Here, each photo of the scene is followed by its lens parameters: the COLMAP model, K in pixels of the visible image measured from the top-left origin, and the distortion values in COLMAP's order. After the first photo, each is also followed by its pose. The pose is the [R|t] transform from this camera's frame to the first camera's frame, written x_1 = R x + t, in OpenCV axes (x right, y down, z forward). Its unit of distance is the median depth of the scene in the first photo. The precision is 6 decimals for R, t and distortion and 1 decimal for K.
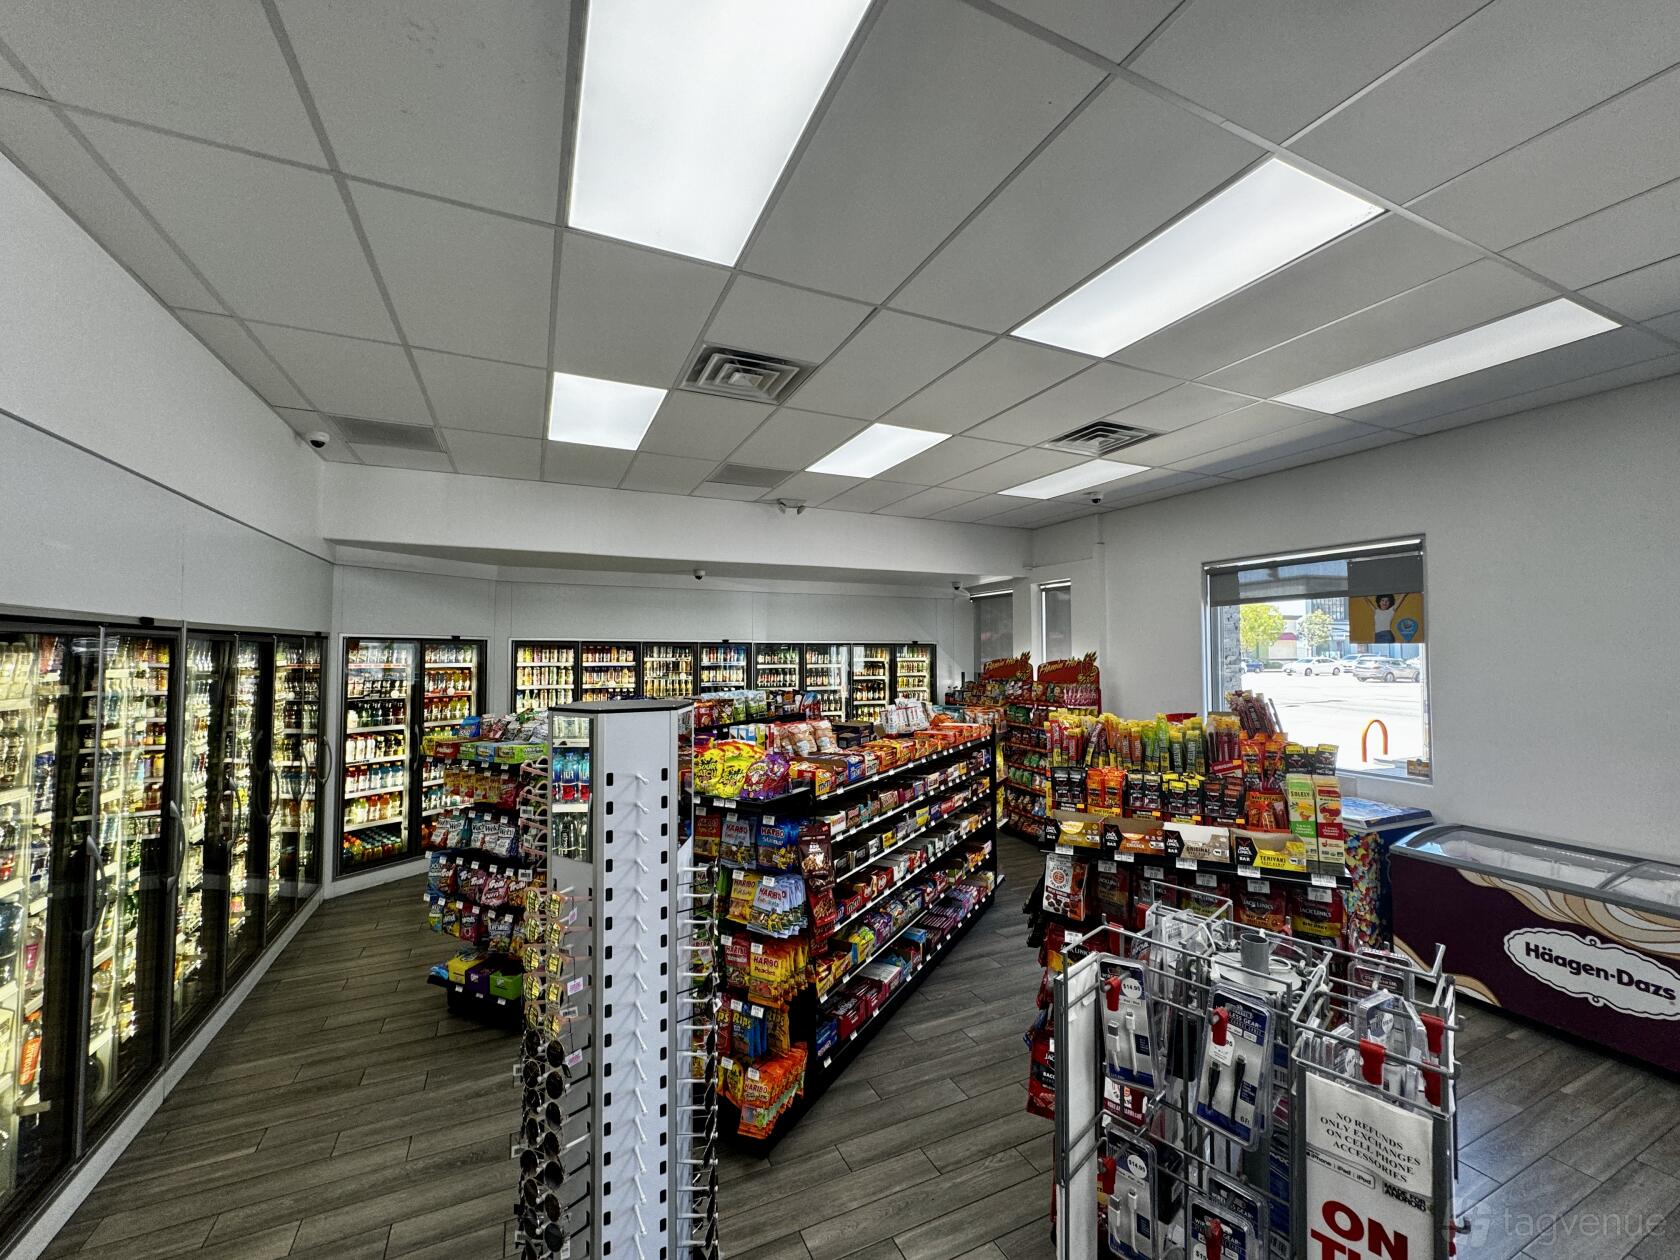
lens RADIAL K [[674.4, 0, 840.4], [0, 674.4, 633.5], [0, 0, 1]] dist [-0.003160, -0.000190]
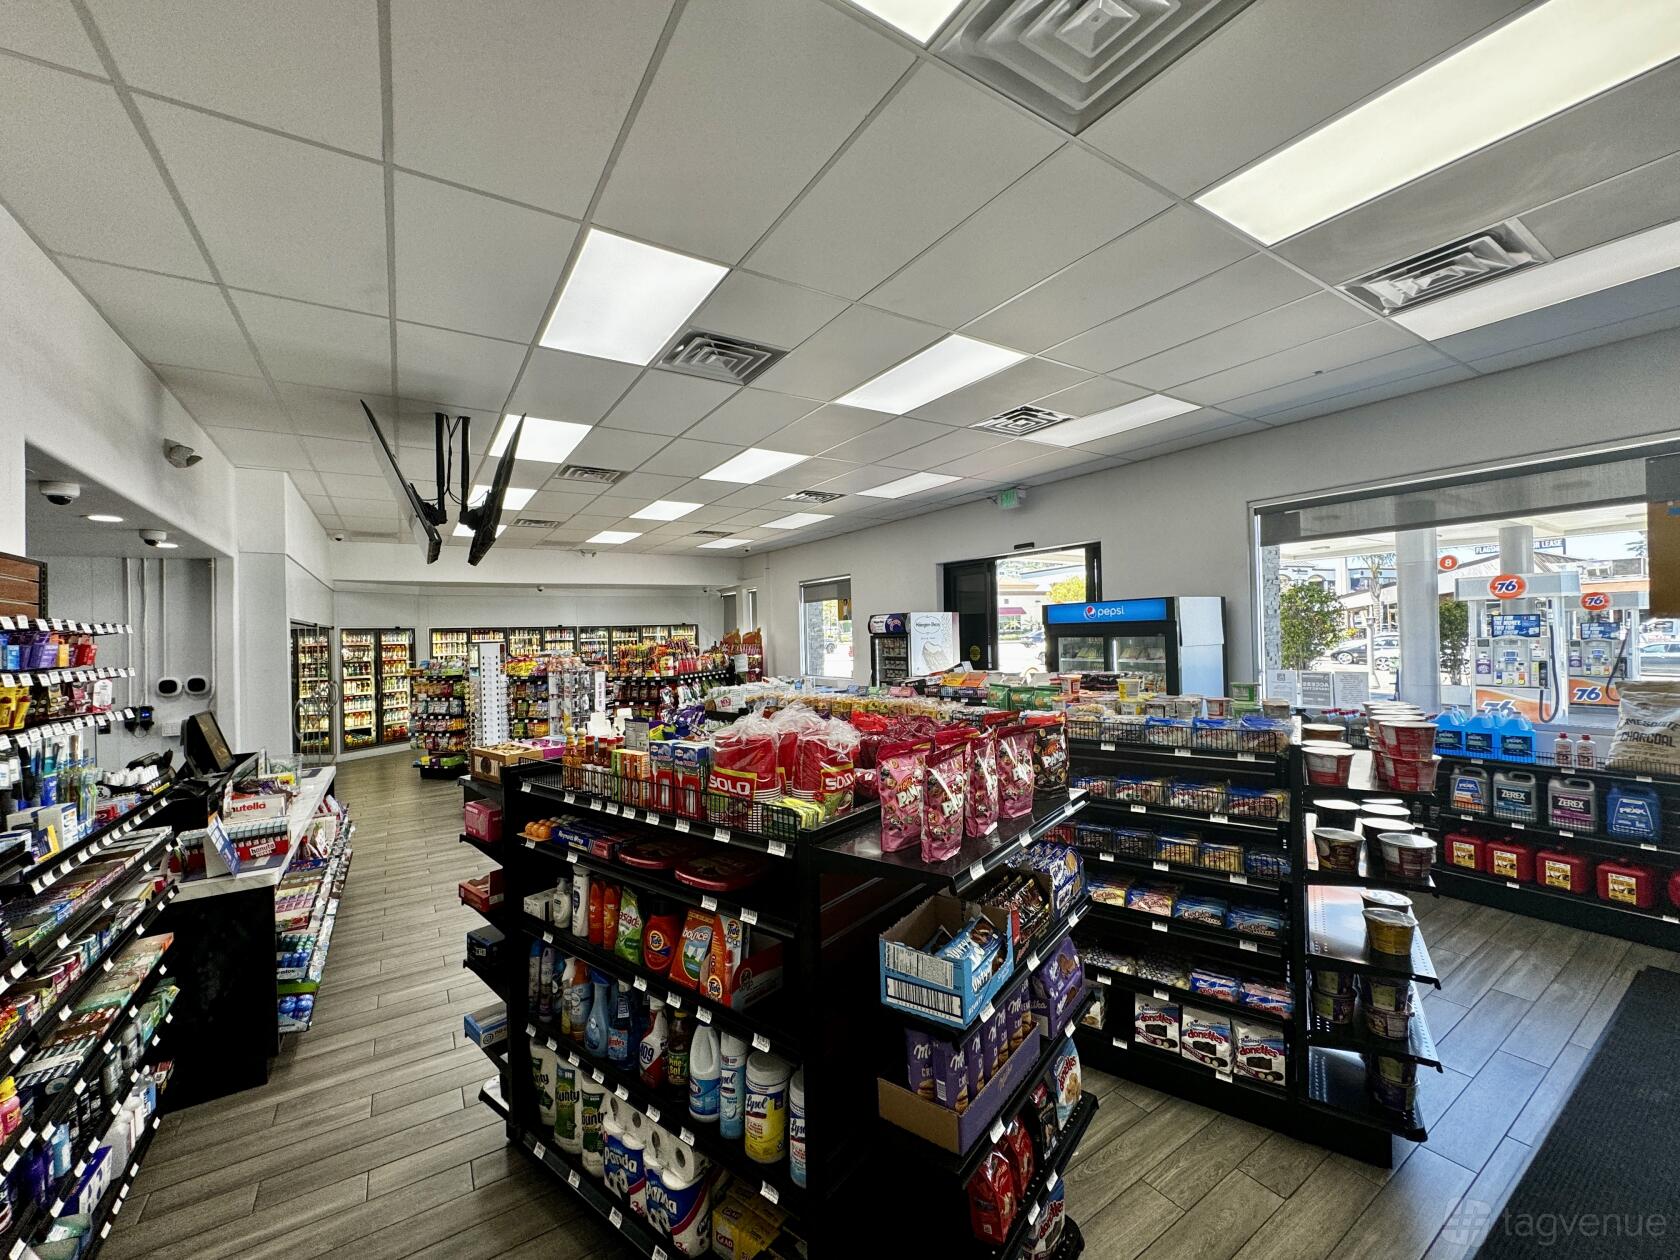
lens RADIAL K [[674.4, 0, 836.2], [0, 674.4, 628.0], [0, 0, 1]] dist [-0.003160, -0.000190]
pose [[0.990231, -0.023978, 0.137357, 0.365510], [0.020814, 0.999485, 0.024422, -0.013094], [-0.137872, -0.021325, 0.990220, -1.003296]]
